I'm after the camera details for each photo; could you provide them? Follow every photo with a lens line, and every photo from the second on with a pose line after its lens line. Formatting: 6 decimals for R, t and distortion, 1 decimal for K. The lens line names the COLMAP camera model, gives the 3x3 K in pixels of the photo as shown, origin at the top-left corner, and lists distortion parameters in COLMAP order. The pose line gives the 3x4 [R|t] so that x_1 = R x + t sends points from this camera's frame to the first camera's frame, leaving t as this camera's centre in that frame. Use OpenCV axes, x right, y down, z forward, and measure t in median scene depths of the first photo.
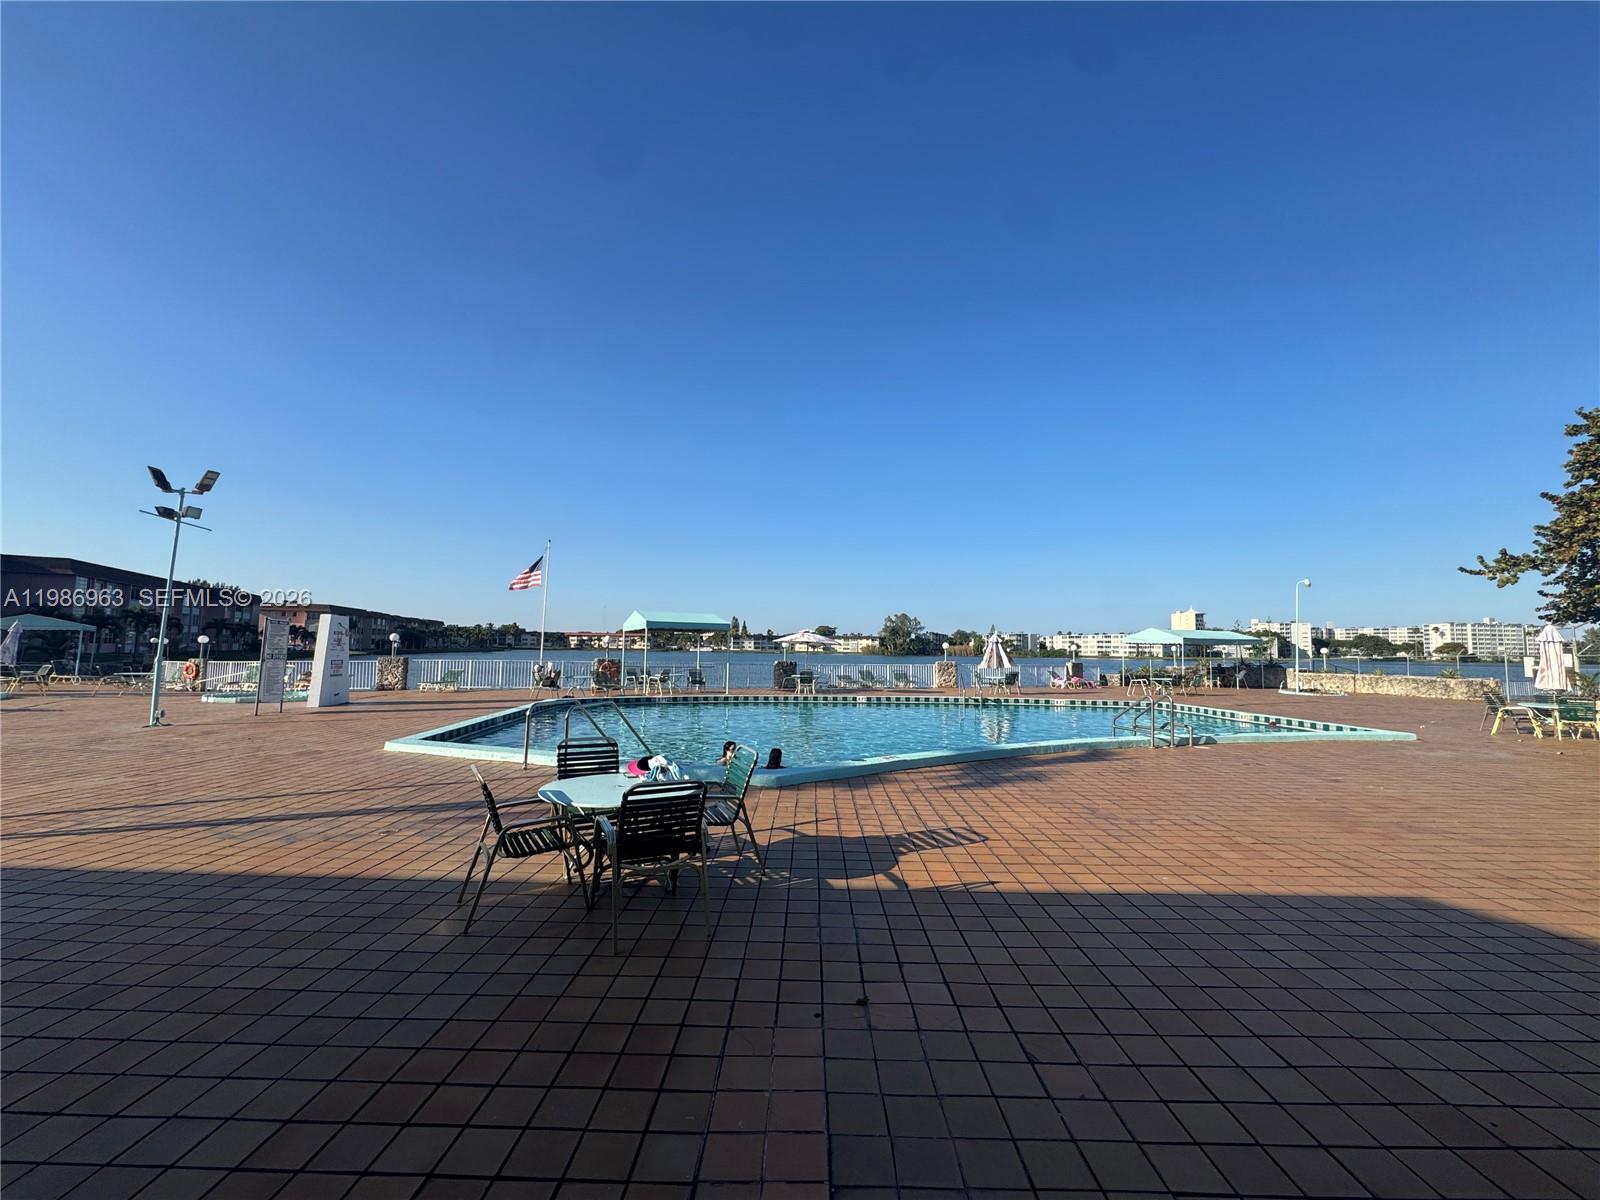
lens RADIAL K [[641.9, 0, 794.9], [0, 641.9, 603.8], [0, 0, 1]] dist [-0.003751, 0.000358]
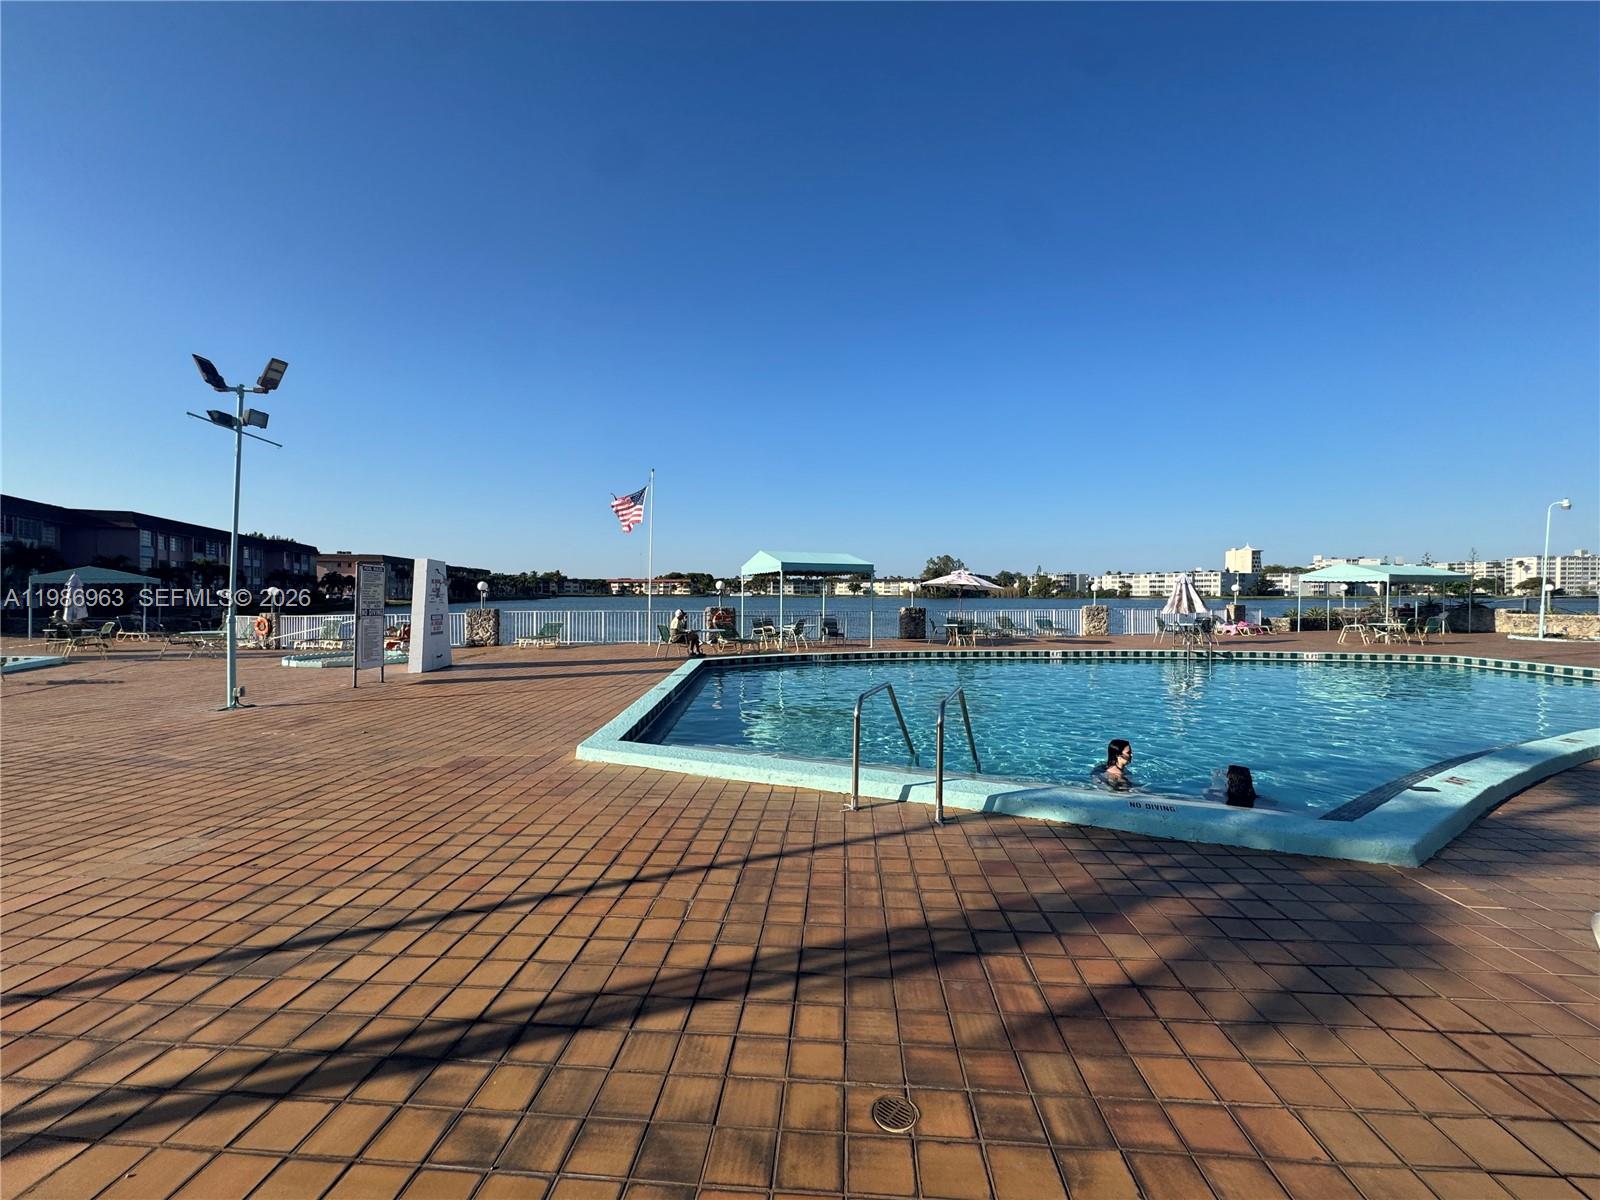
lens RADIAL K [[641.9, 0, 794.9], [0, 641.9, 603.8], [0, 0, 1]] dist [-0.003751, 0.000358]
pose [[0.998499, -0.011768, -0.053489, -0.122888], [0.016382, 0.996104, 0.086656, 0.006061], [0.052261, -0.087402, 0.994801, 0.121027]]
